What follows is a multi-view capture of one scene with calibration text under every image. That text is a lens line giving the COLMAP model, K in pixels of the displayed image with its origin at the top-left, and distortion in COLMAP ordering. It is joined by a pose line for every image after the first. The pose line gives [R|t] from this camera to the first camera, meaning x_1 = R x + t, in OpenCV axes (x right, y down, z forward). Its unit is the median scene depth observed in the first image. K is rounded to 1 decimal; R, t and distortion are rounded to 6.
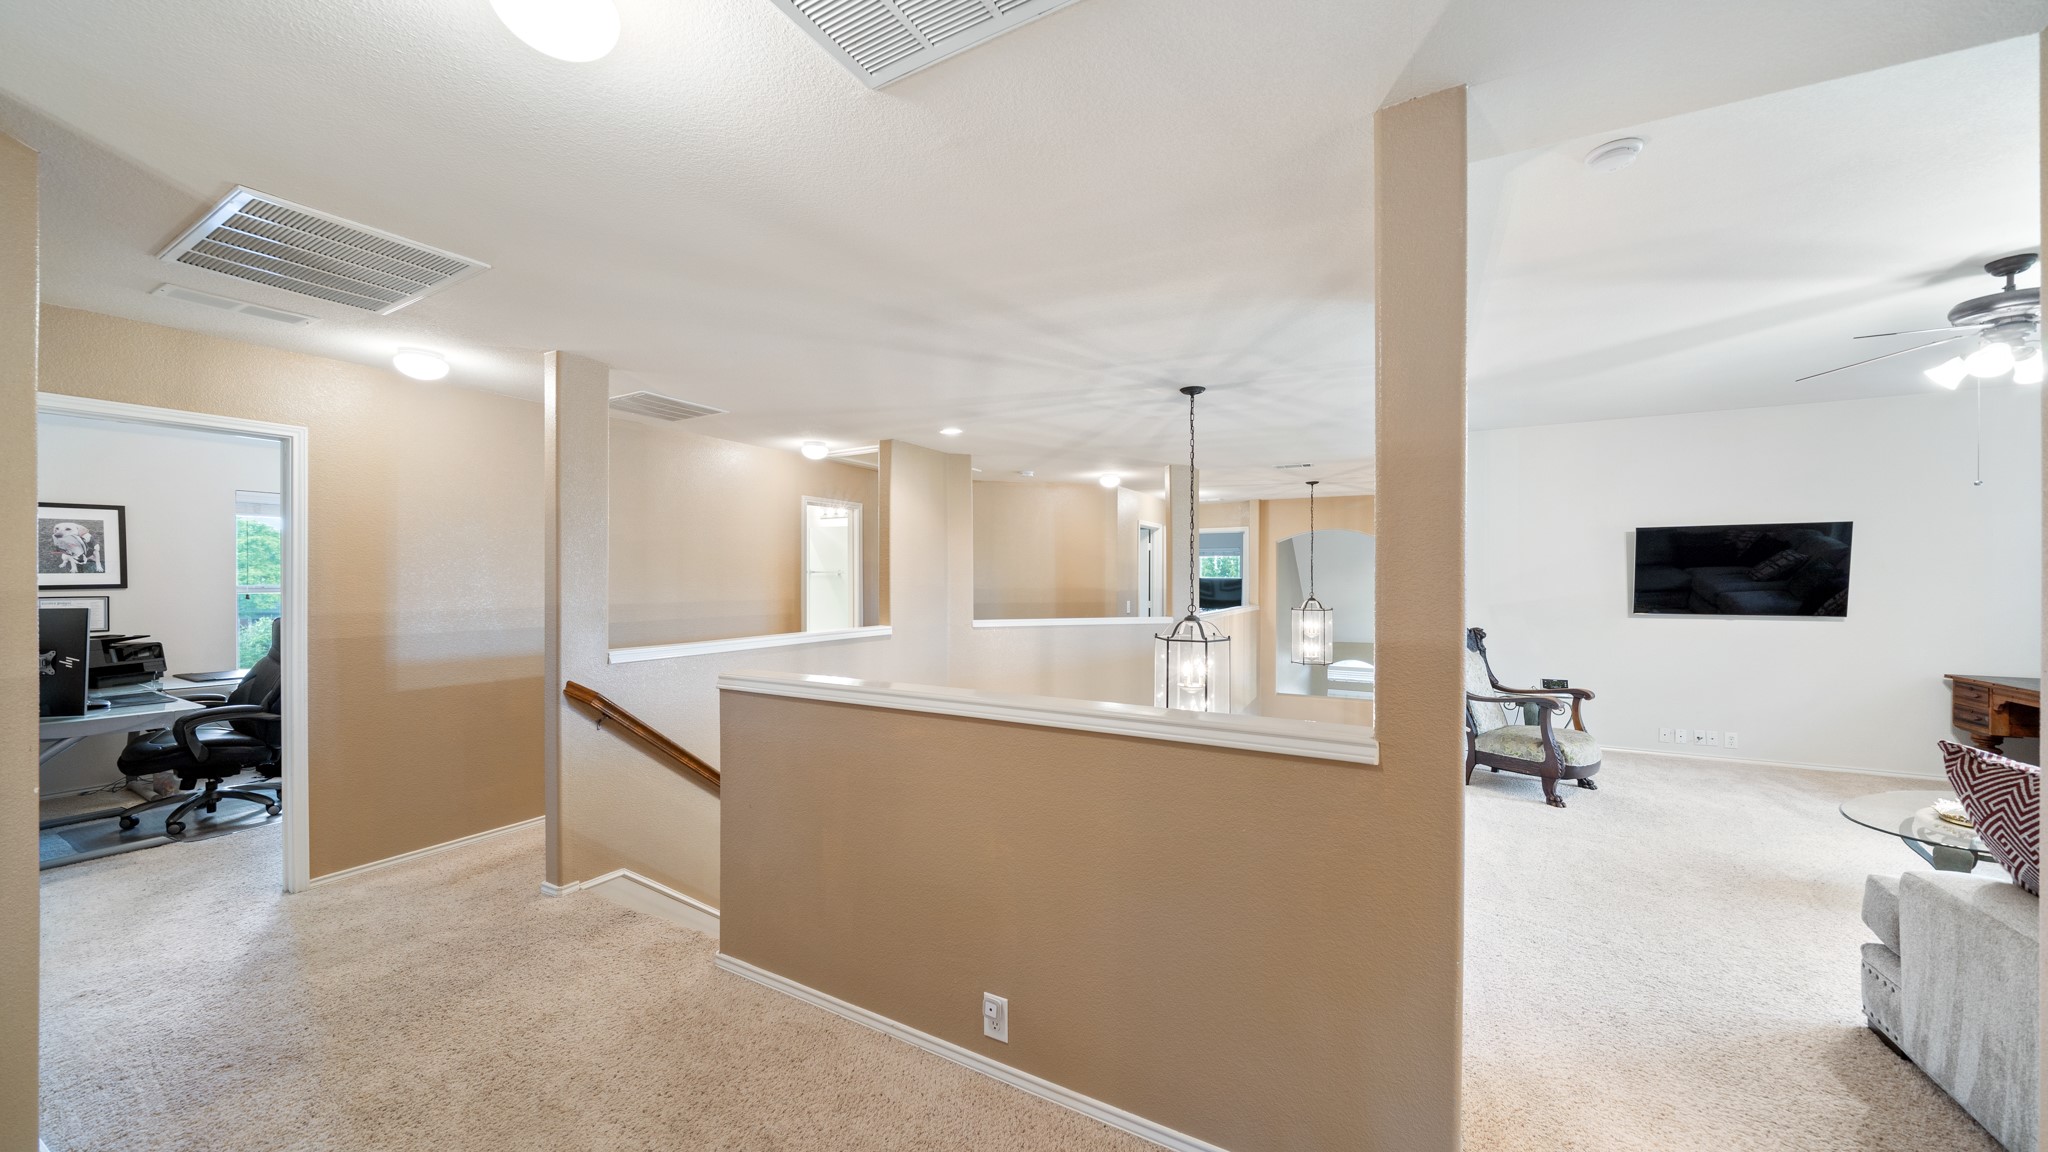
lens RADIAL K [[704.4, 0, 1020.8], [0, 704.4, 580.5], [0, 0, 1]] dist [0.000638, -0.000001]
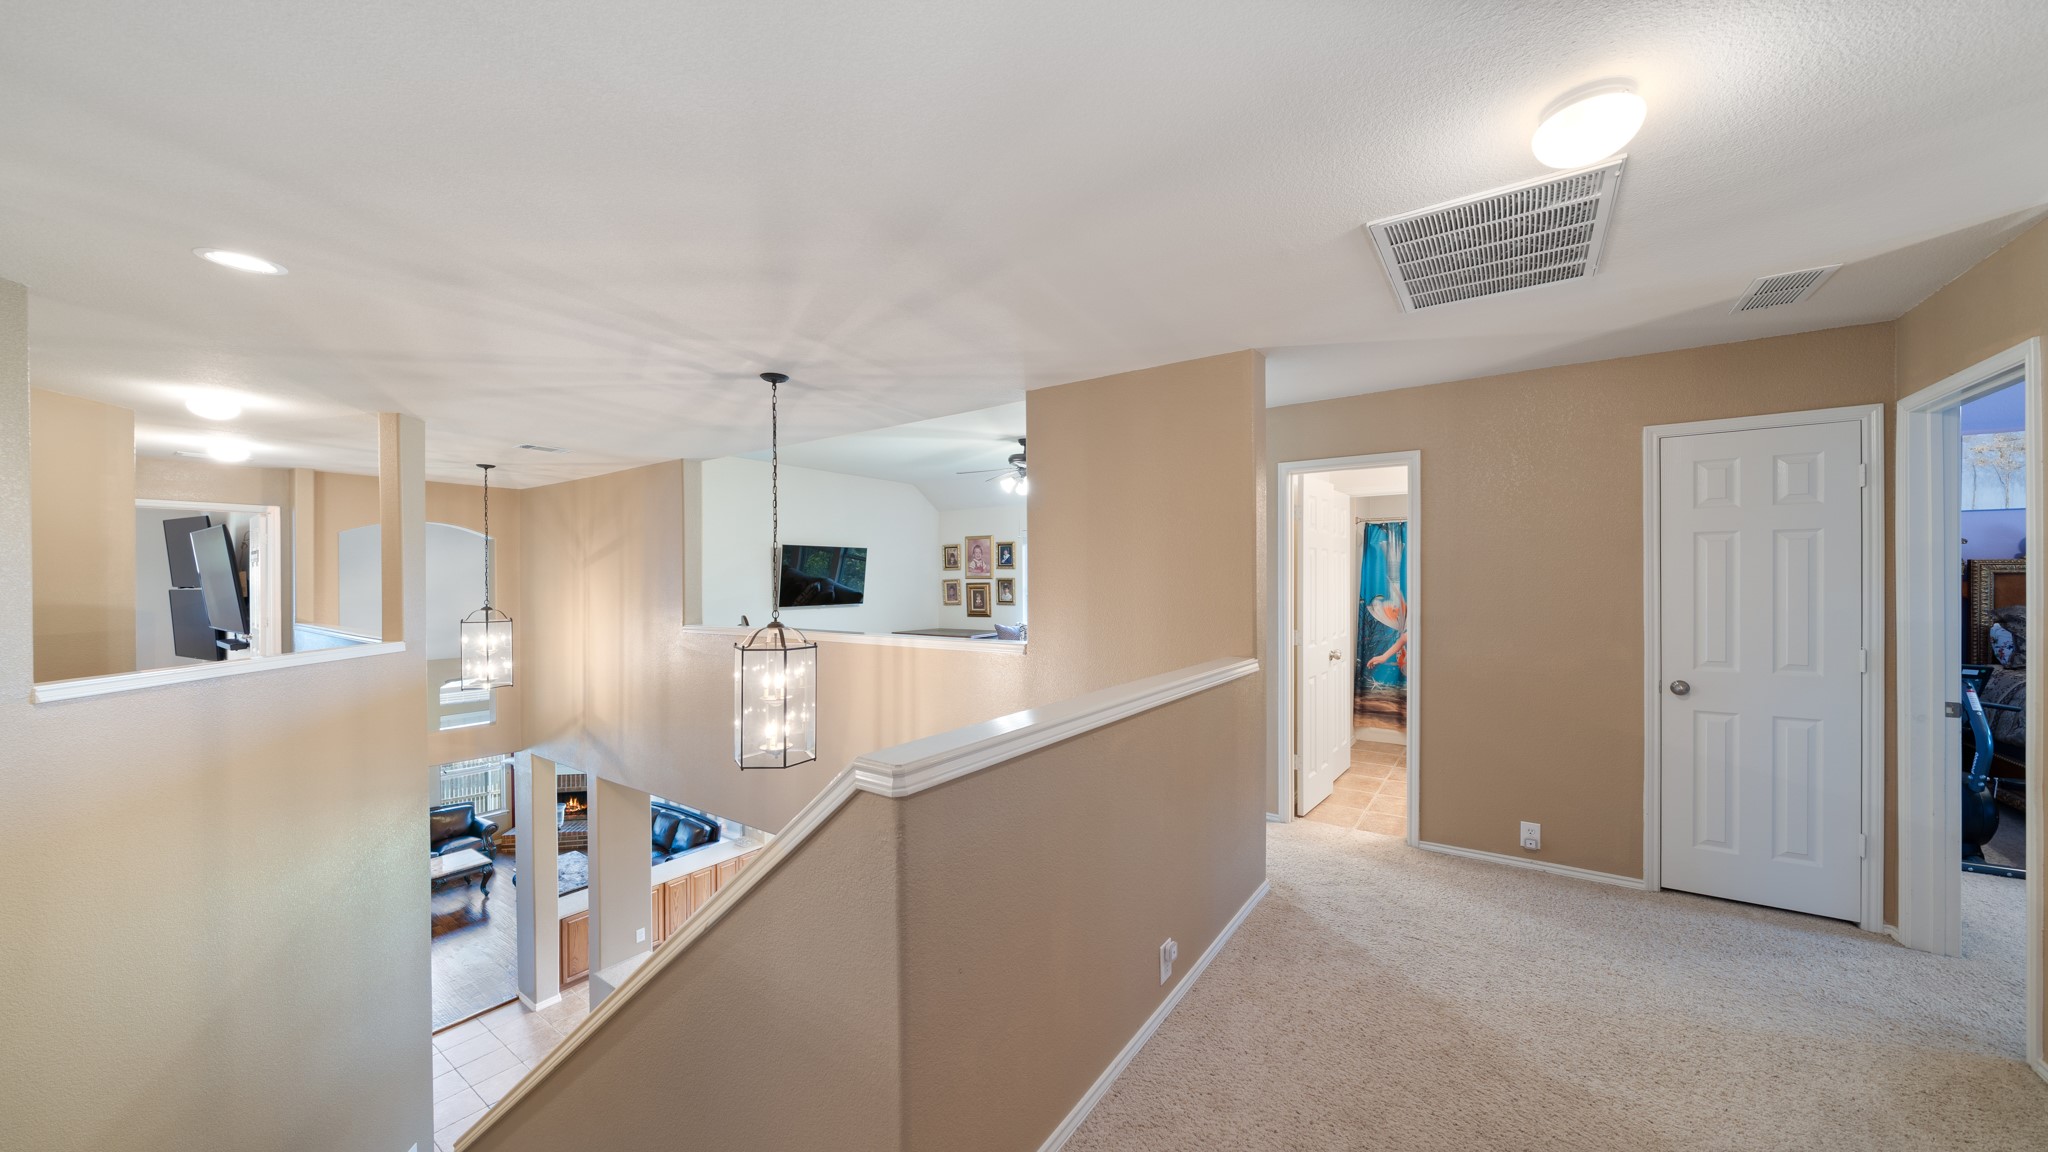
lens RADIAL K [[704.4, 0, 1020.8], [0, 704.4, 580.5], [0, 0, 1]] dist [0.000638, -0.000001]
pose [[0.111500, 0.000425, 0.993764, -0.634219], [0.006376, 0.999979, -0.001143, -0.002300], [-0.993744, 0.006464, 0.111495, 0.580748]]
